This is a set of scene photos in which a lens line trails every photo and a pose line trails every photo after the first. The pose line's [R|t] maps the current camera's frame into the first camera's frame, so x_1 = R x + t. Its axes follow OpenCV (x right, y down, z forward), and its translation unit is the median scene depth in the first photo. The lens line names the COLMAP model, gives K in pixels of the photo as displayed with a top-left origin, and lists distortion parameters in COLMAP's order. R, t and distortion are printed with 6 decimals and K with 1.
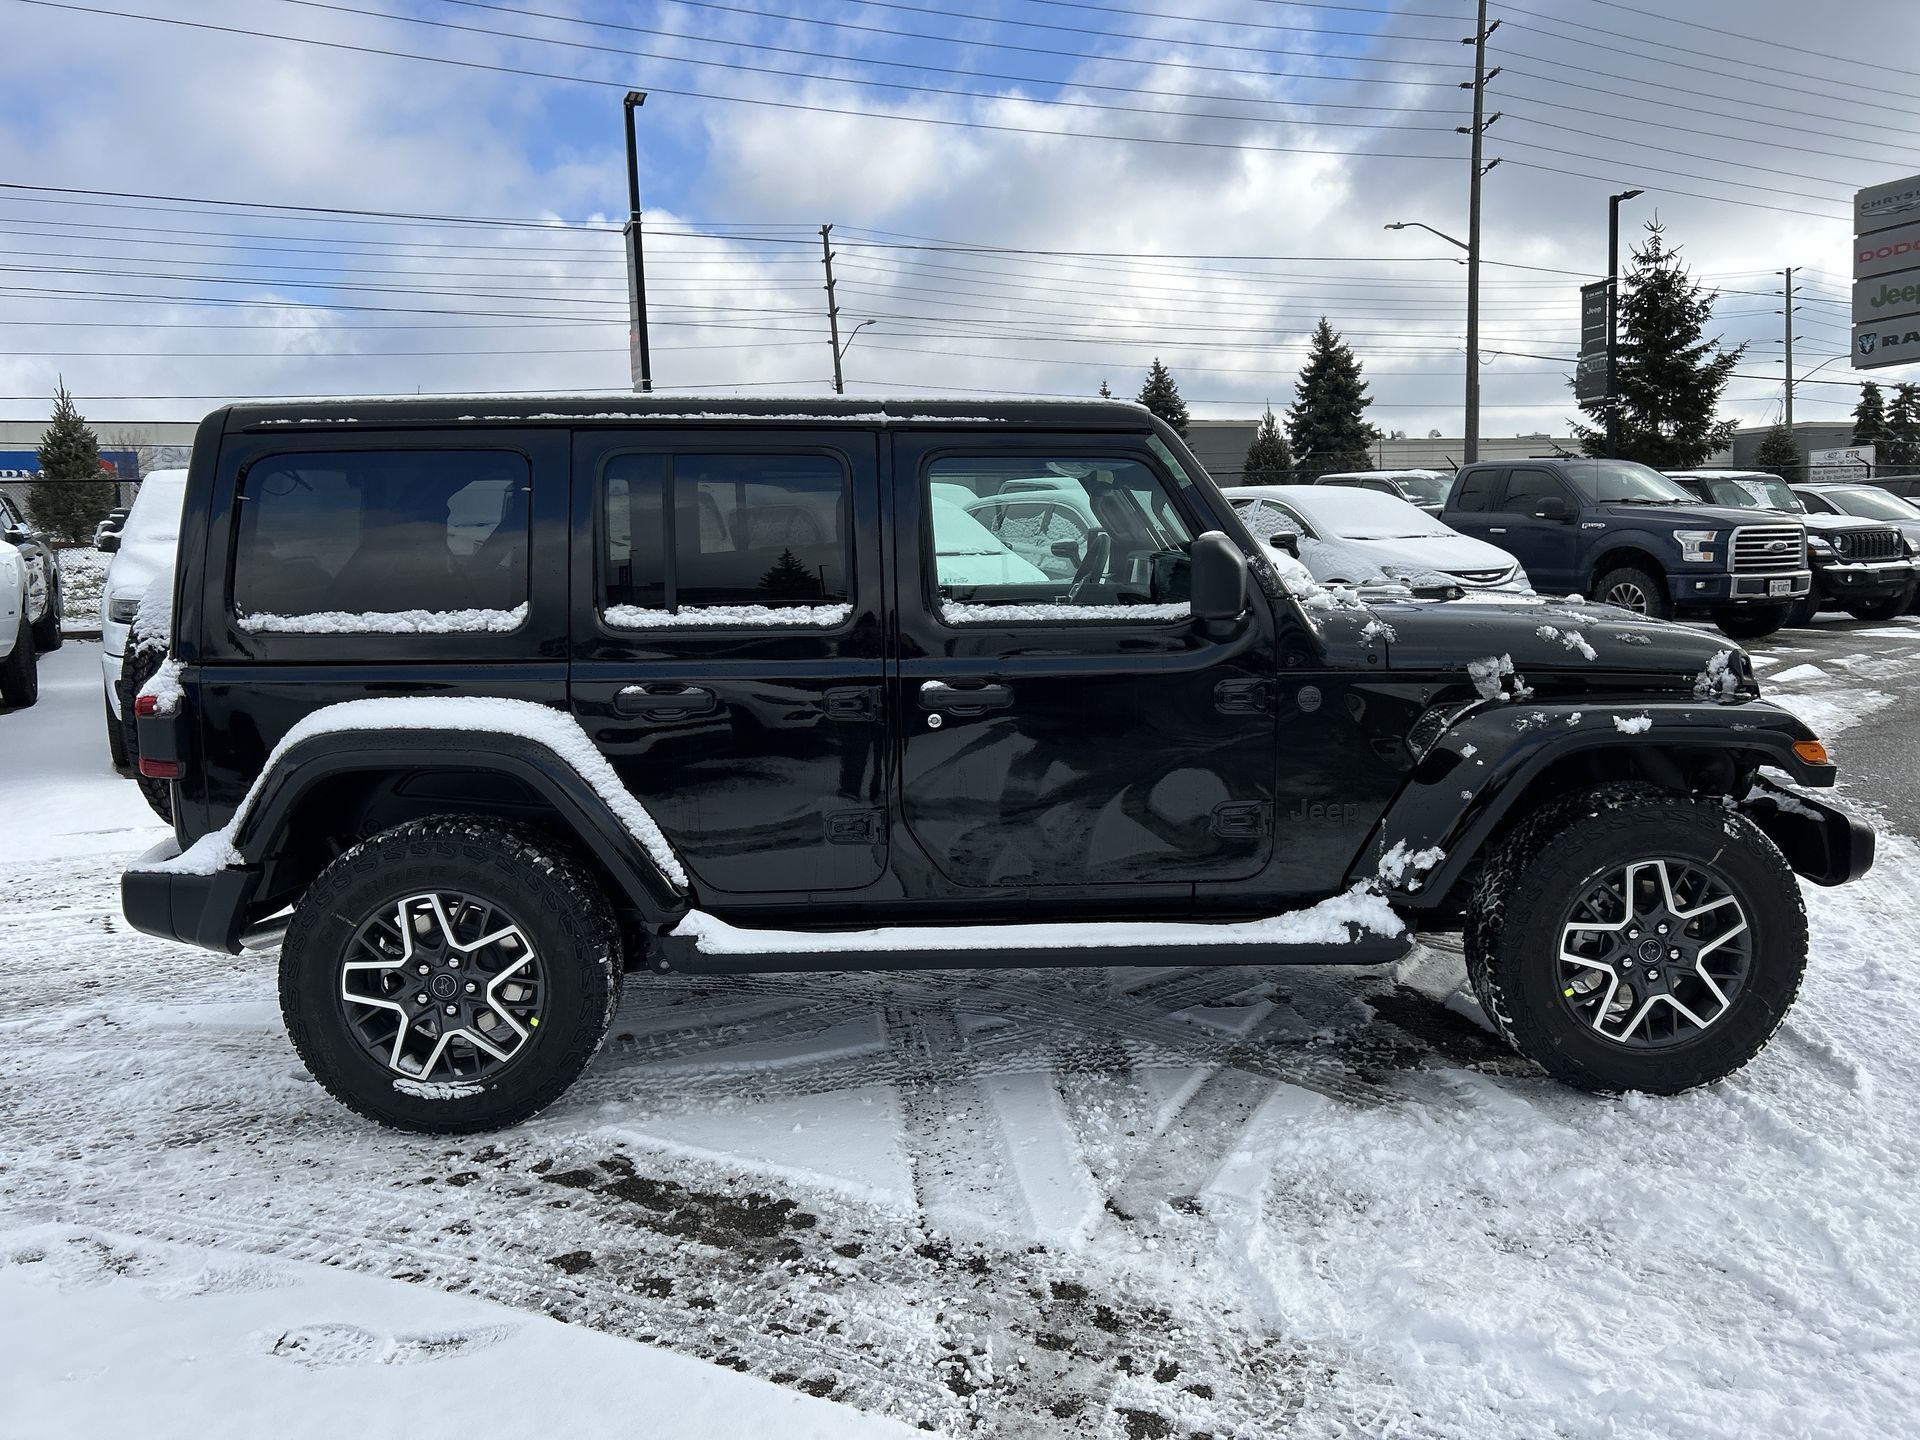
lens RADIAL K [[1428.0, 0, 949.9], [0, 1428.0, 725.0], [0, 0, 1]] dist [0.067414, -0.070383]
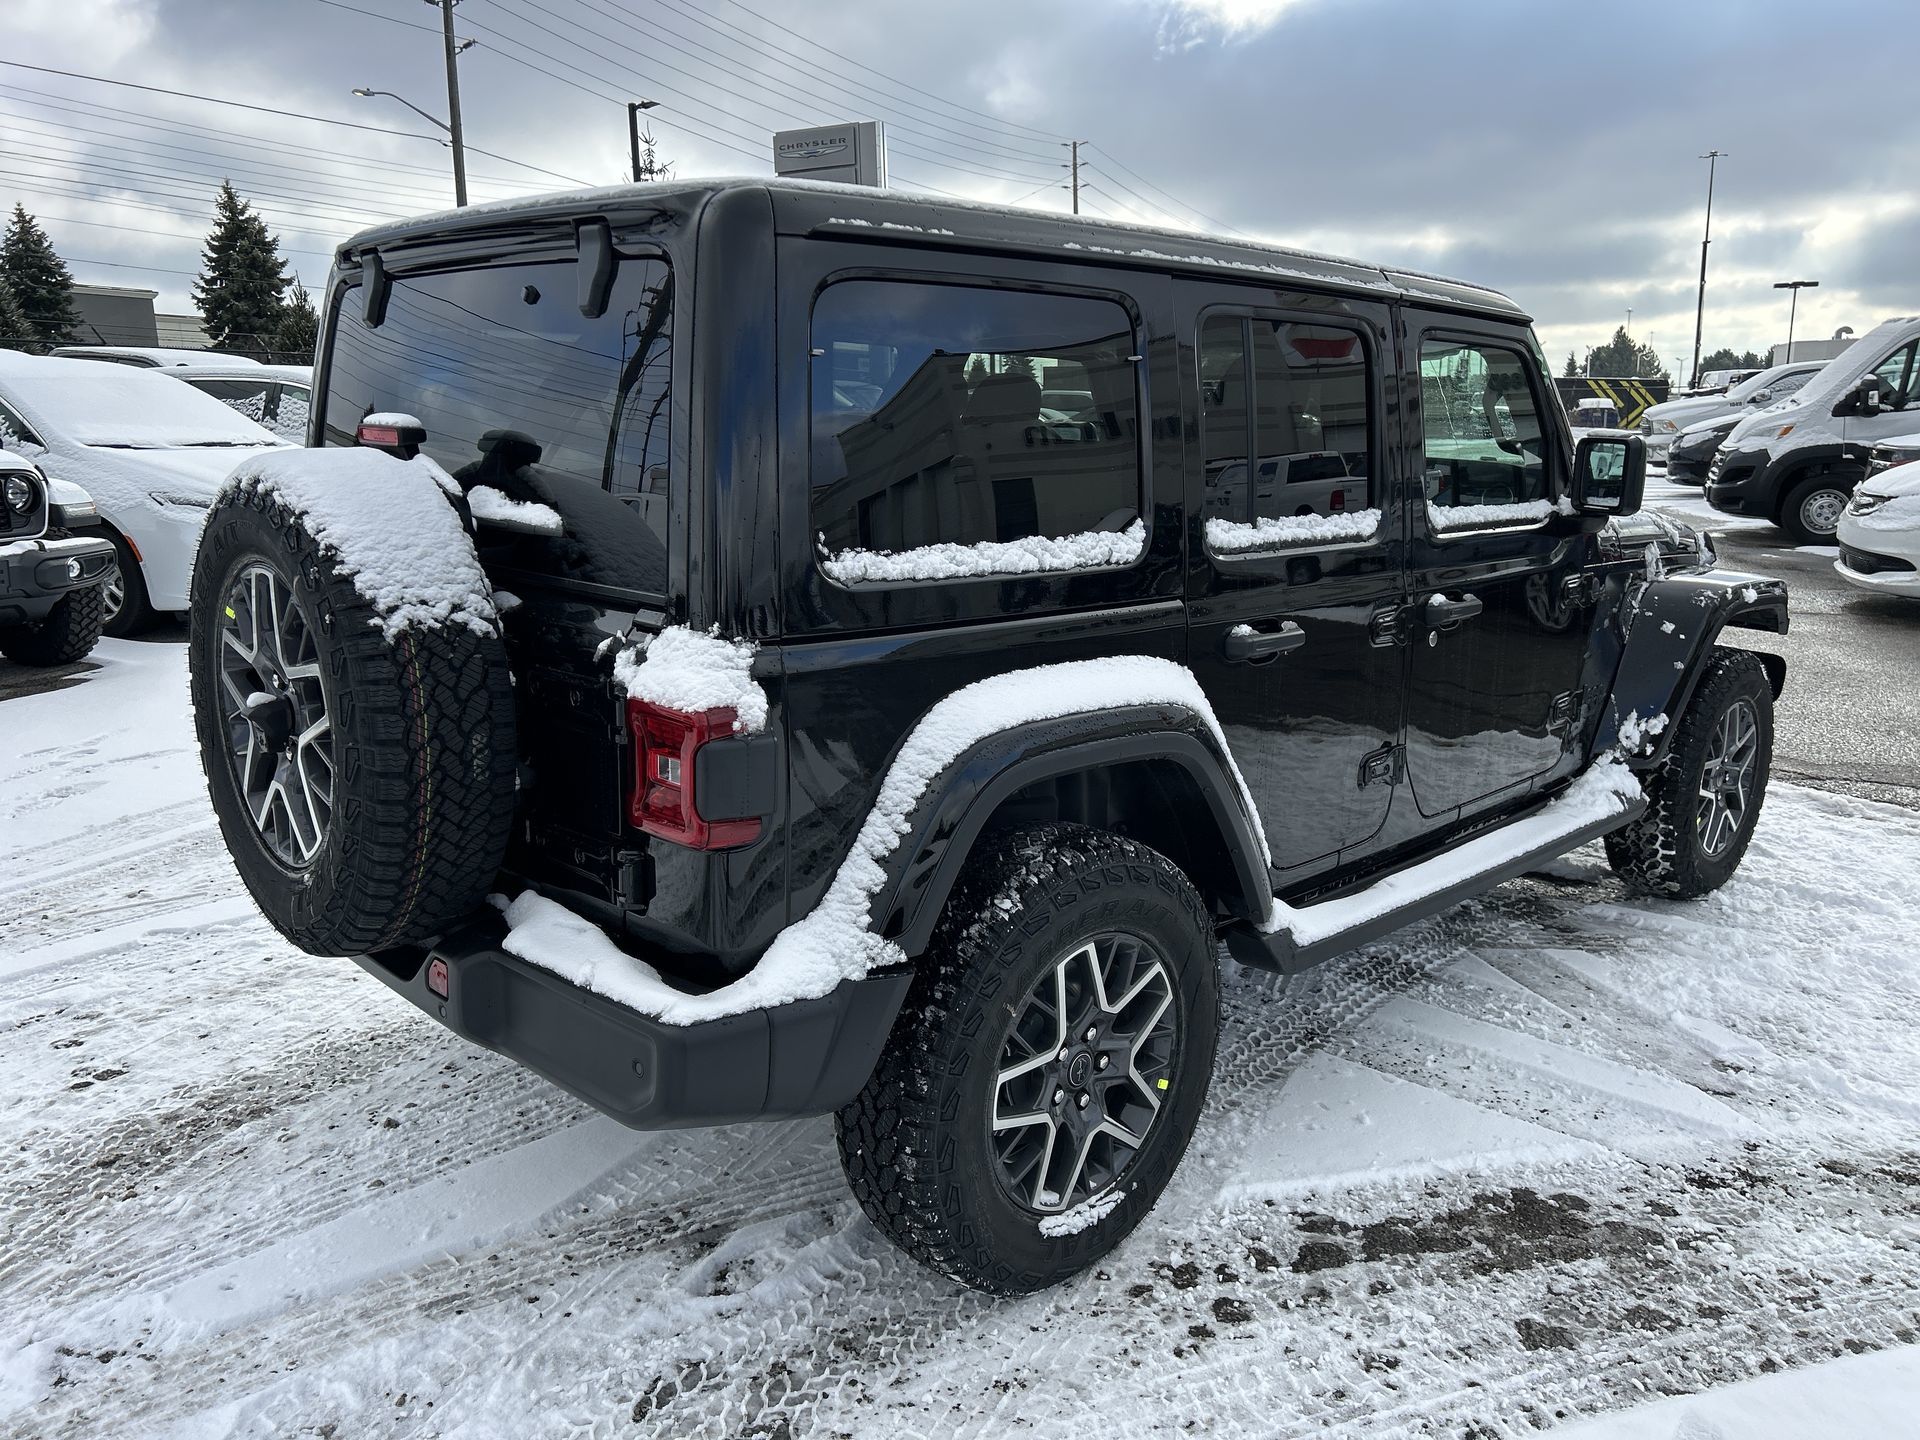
lens RADIAL K [[1428.0, 0, 949.9], [0, 1428.0, 725.0], [0, 0, 1]] dist [0.067414, -0.070383]
pose [[0.743718, -0.120000, 0.657634, -0.843392], [0.073890, 0.992485, 0.097540, -0.060005], [-0.664397, -0.023950, 0.746996, 0.524908]]
